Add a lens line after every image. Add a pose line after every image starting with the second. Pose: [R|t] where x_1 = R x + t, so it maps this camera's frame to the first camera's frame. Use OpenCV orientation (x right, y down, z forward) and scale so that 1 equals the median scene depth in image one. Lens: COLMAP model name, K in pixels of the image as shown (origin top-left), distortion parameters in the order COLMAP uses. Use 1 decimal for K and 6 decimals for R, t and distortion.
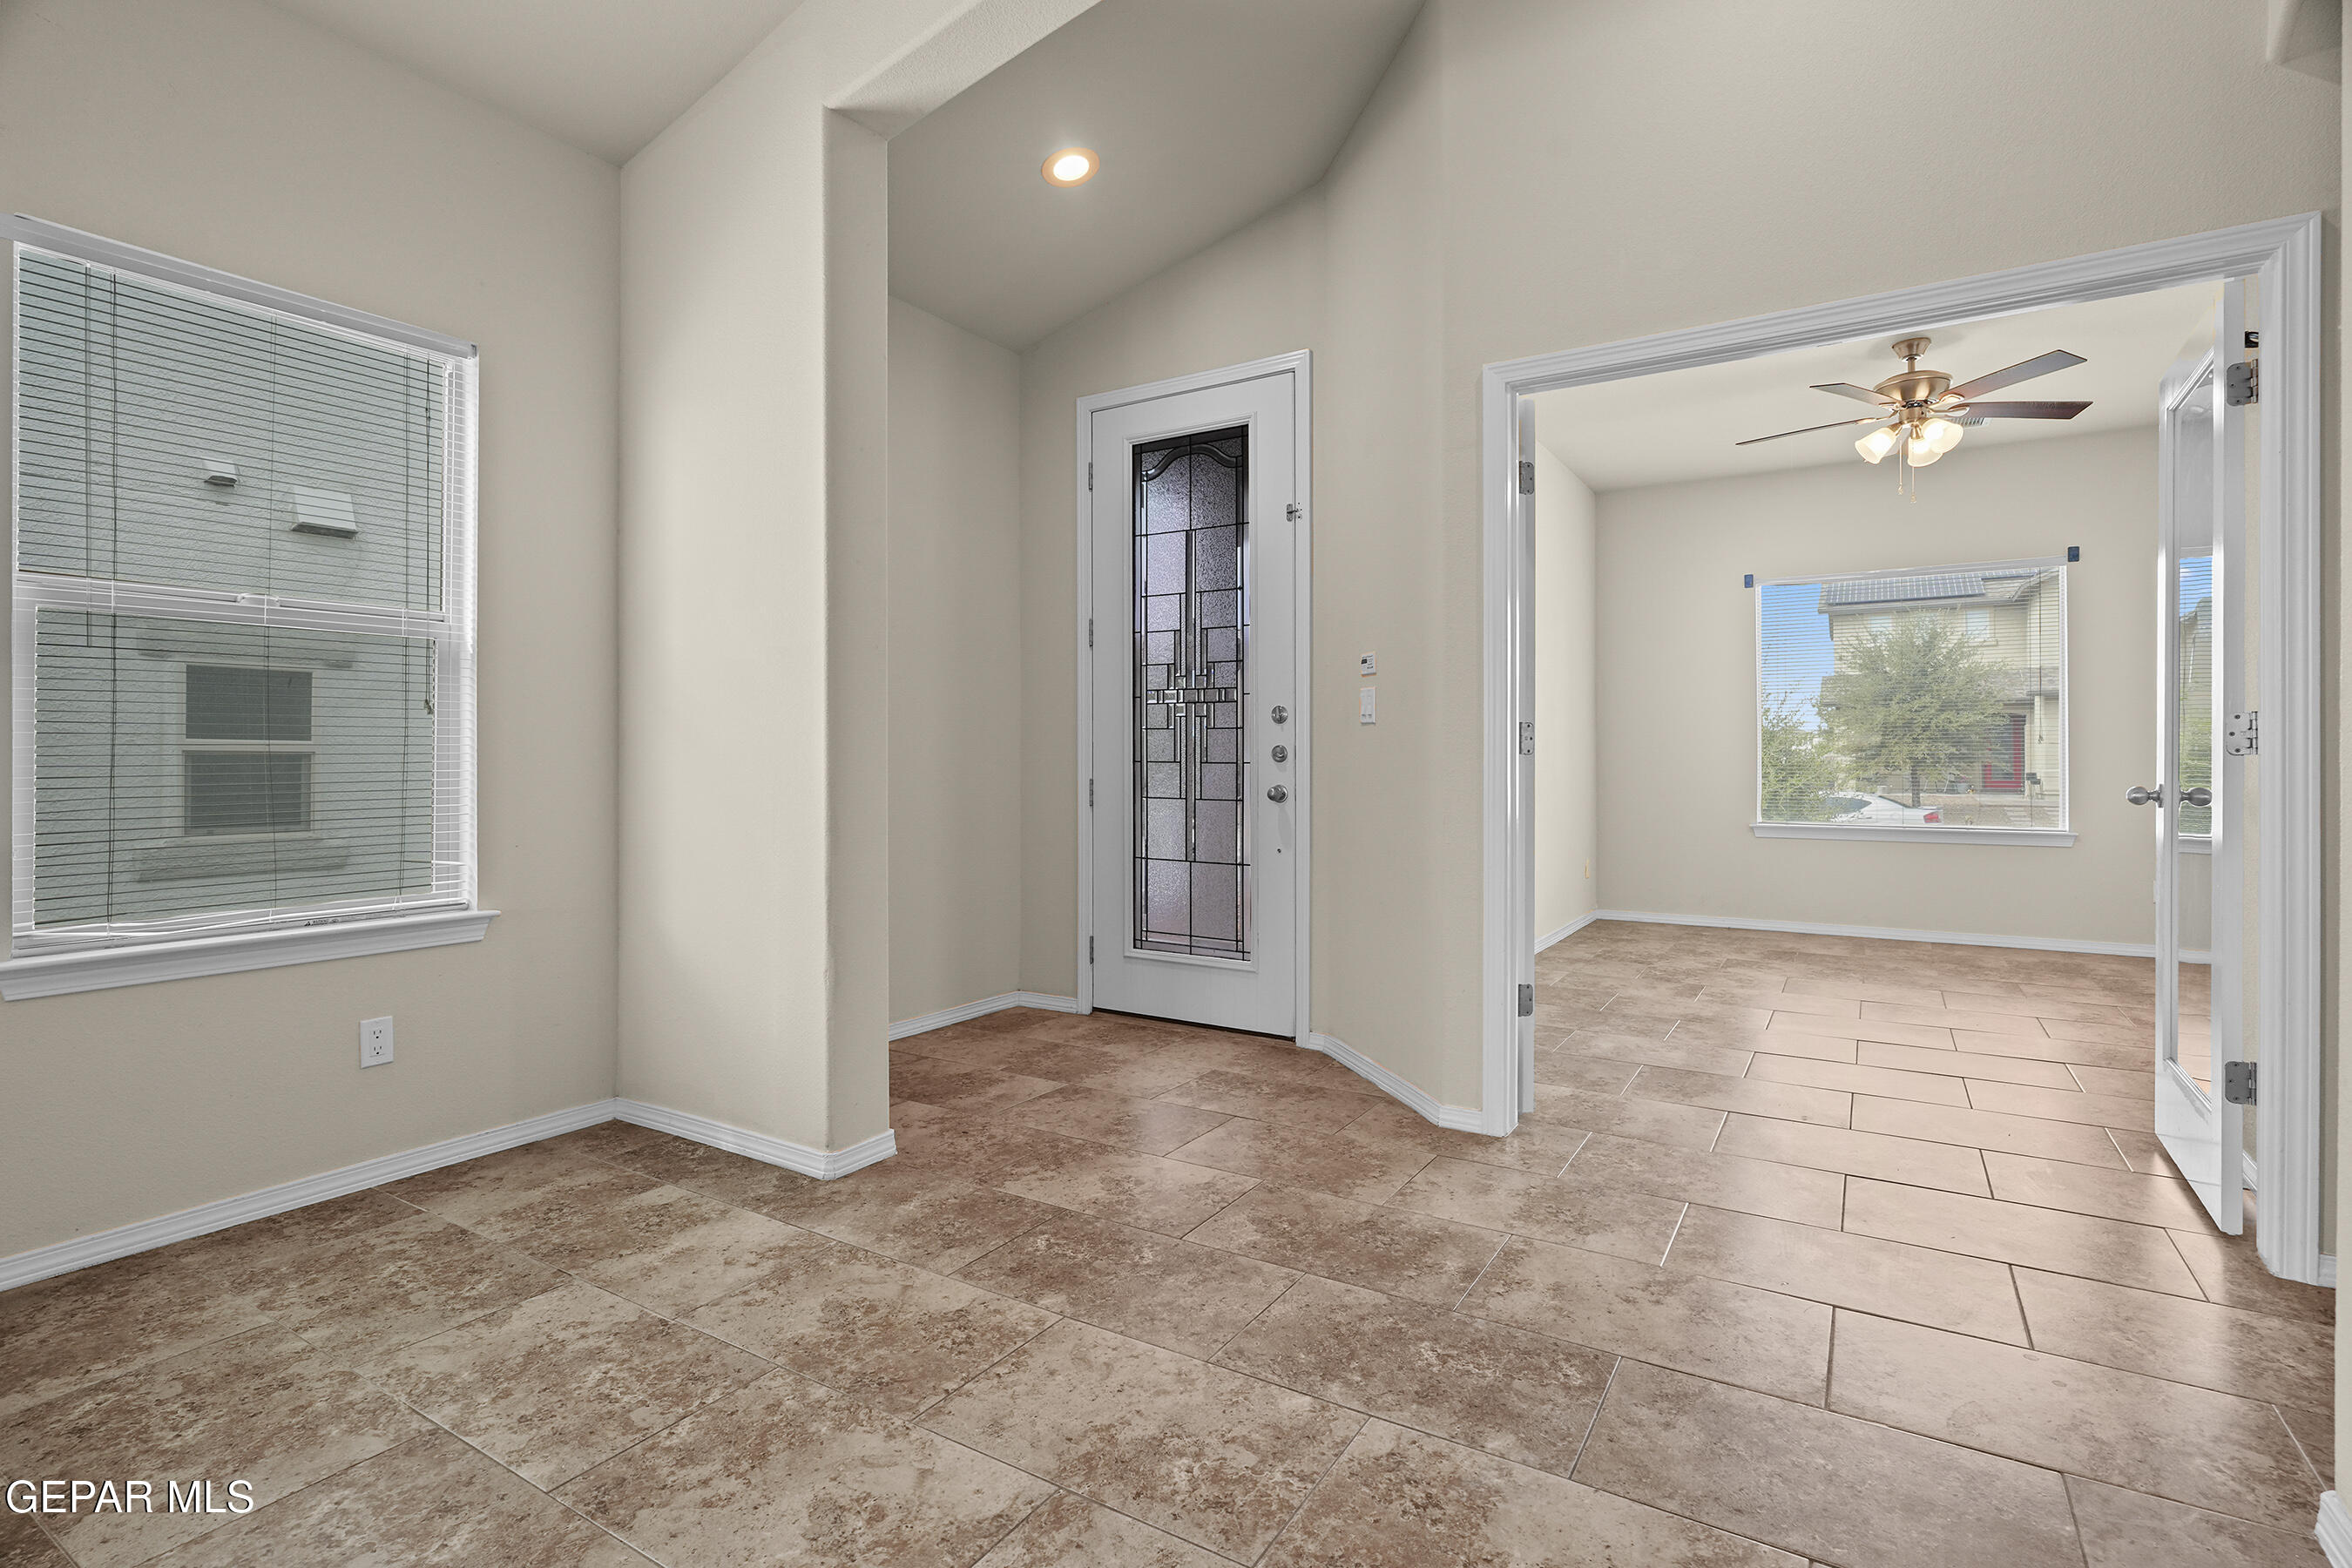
lens RADIAL K [[1121.0, 0, 1159.8], [0, 1121.0, 766.4], [0, 0, 1]] dist [-0.009319, 0.004562]
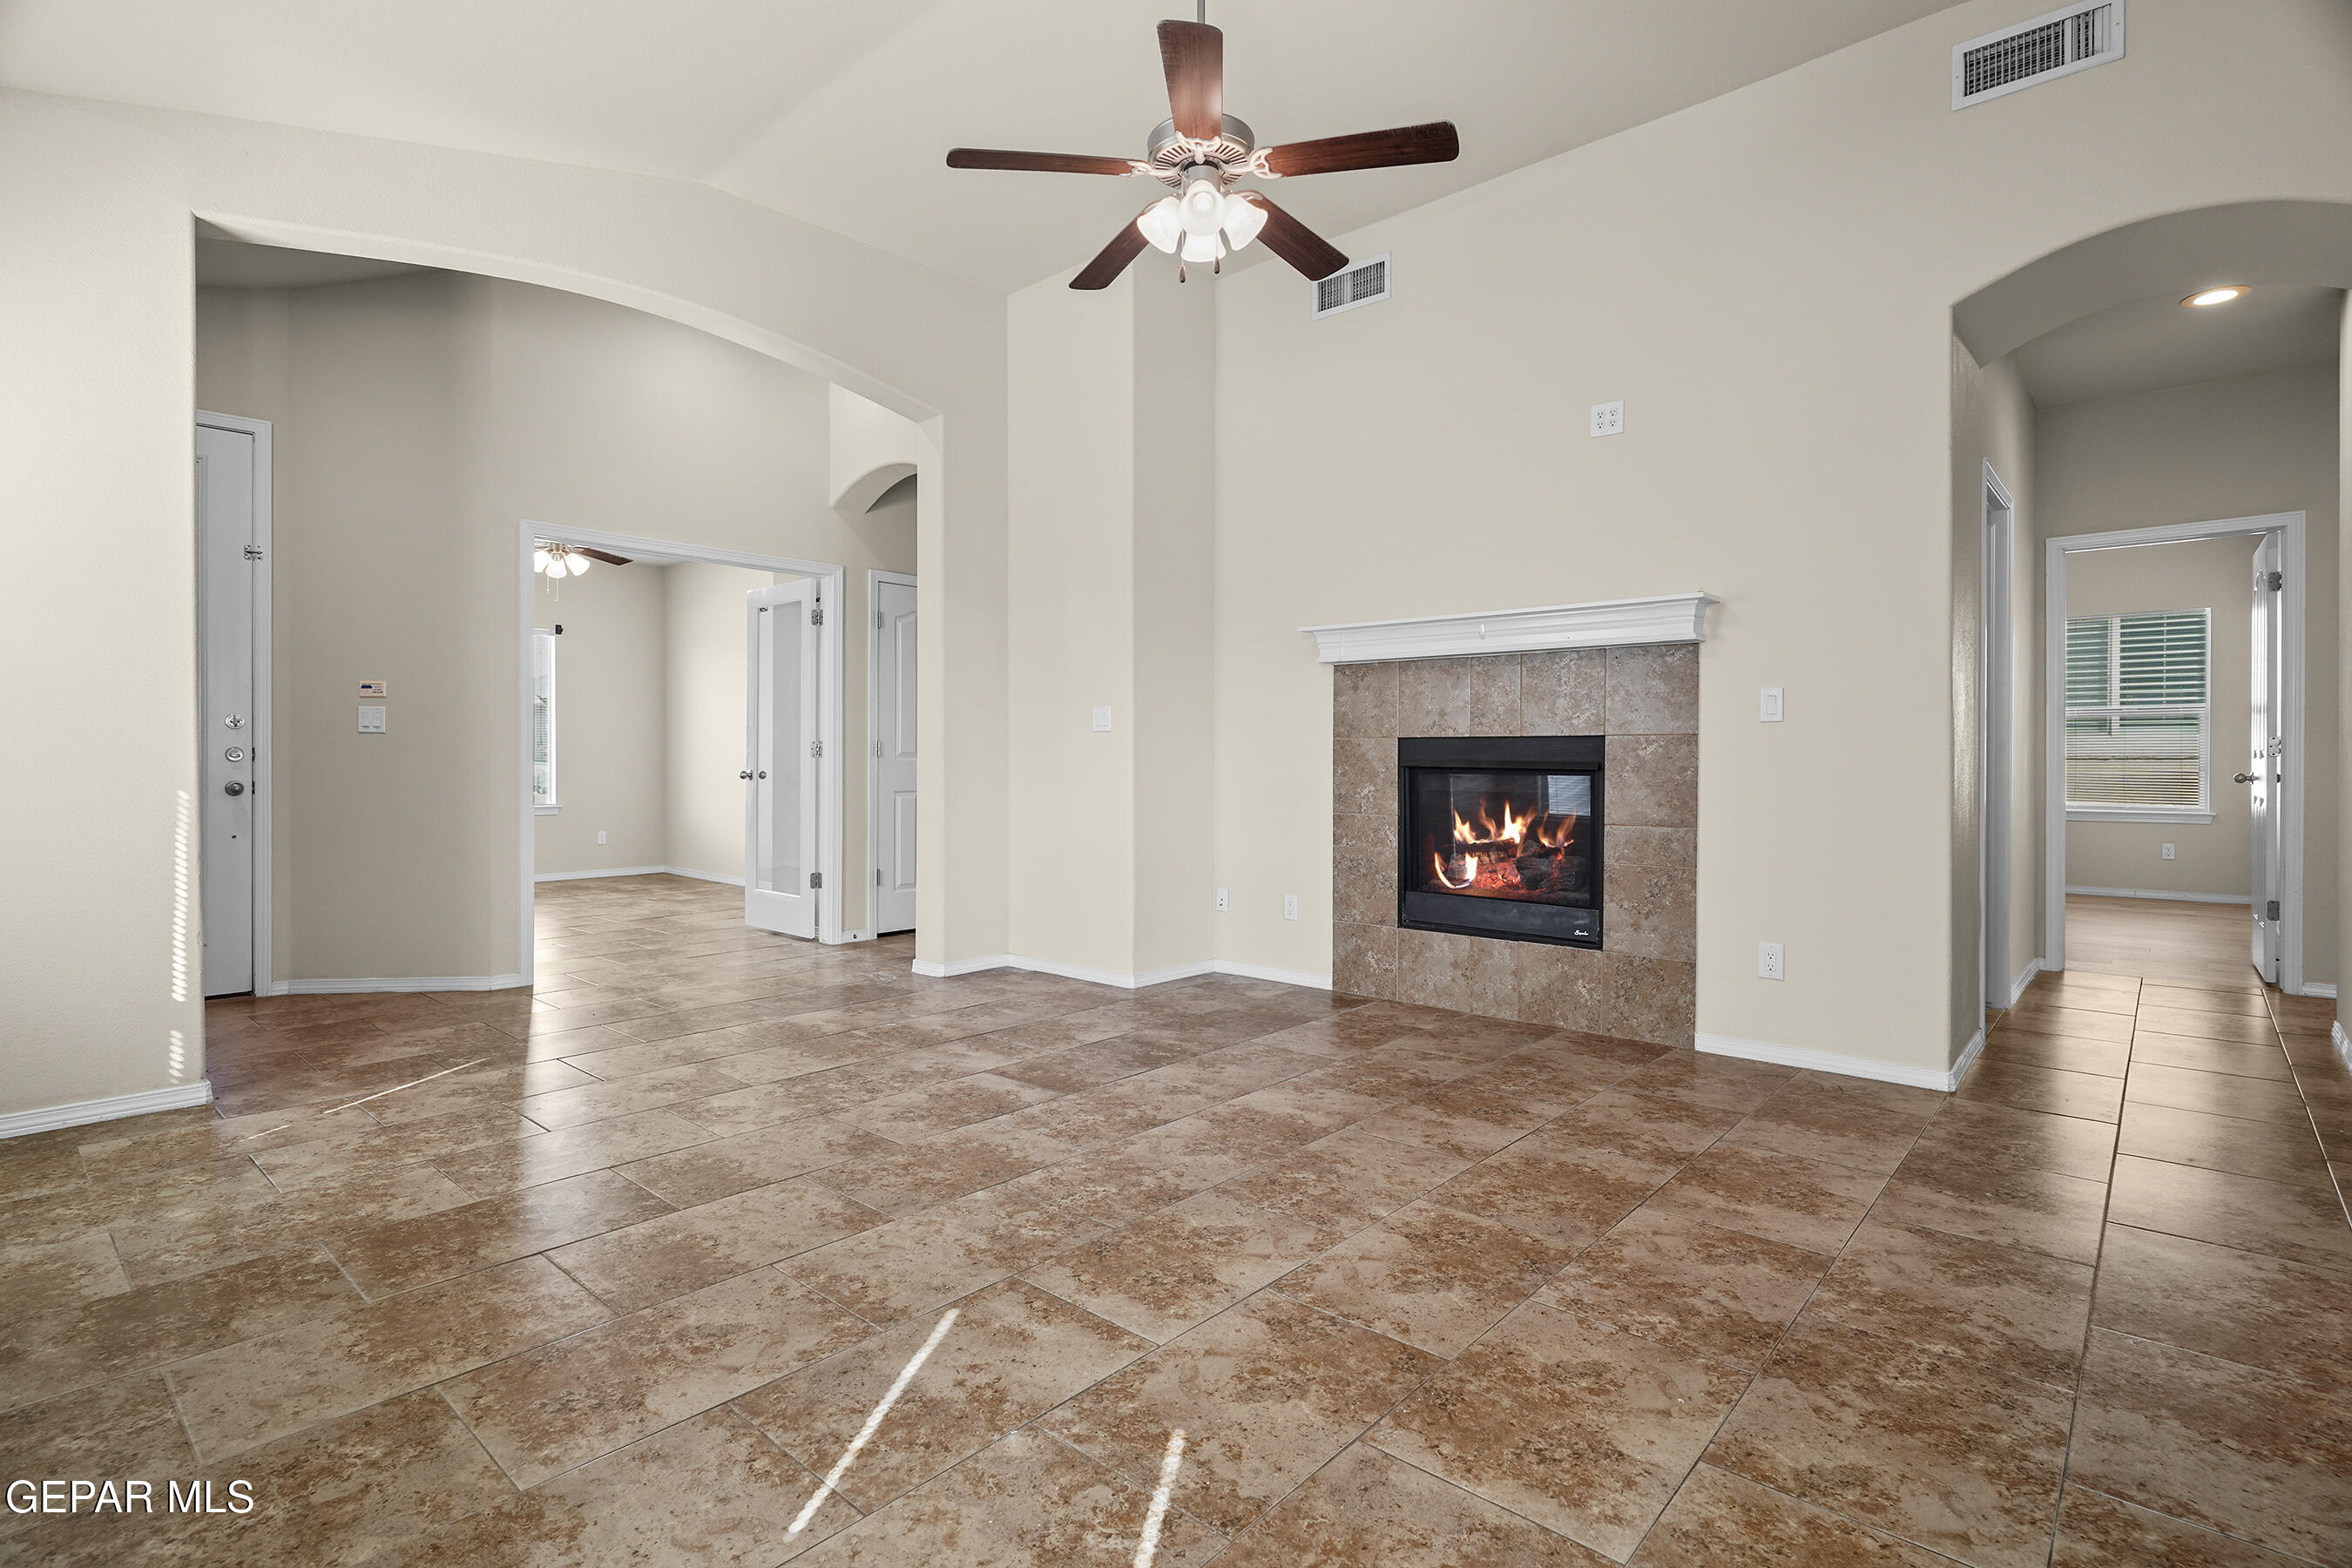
lens RADIAL K [[1121.0, 0, 1162.6], [0, 1121.0, 761.0], [0, 0, 1]] dist [-0.009319, 0.004562]
pose [[0.166500, -0.000210, 0.986041, -0.891610], [0.005111, 0.999987, -0.000651, 0.001242], [-0.986028, 0.005148, 0.166499, -0.153477]]
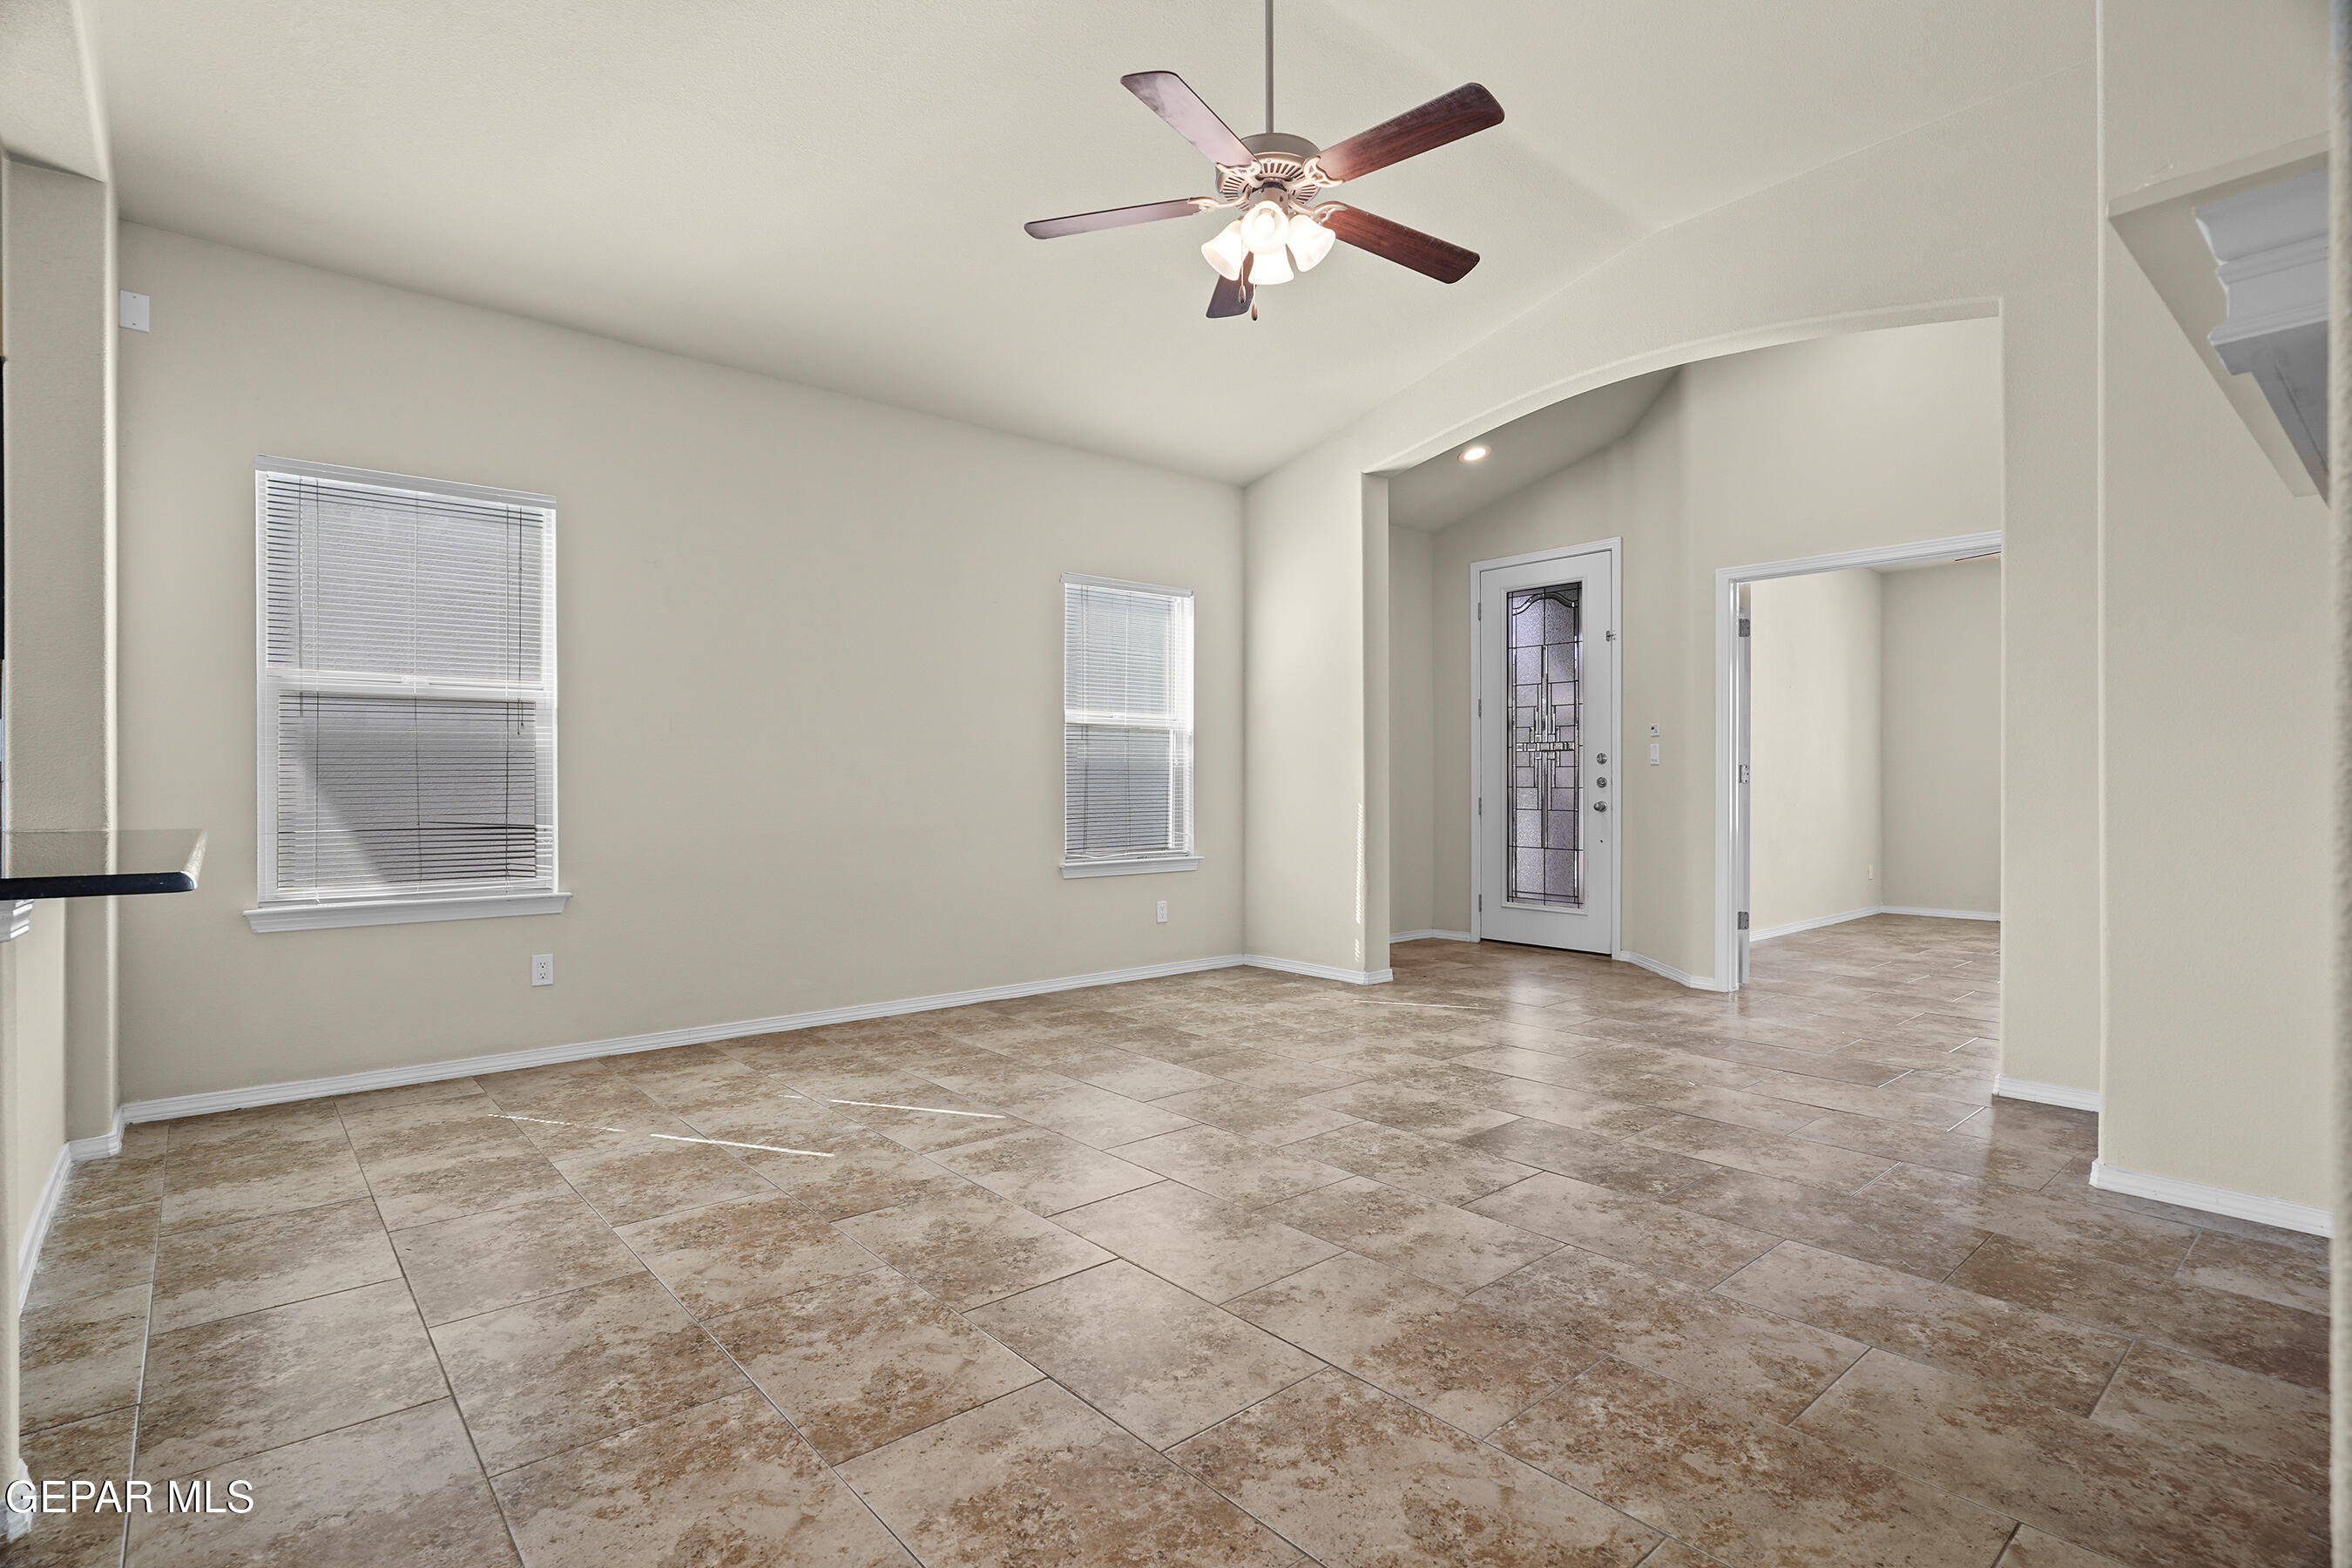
lens RADIAL K [[1121.0, 0, 1169.3], [0, 1121.0, 786.2], [0, 0, 1]] dist [-0.009319, 0.004562]
pose [[0.959239, 0.001107, -0.282595, -0.037752], [-0.002283, 0.999990, -0.003835, 0.002354], [0.282588, 0.004324, 0.959232, -0.759737]]
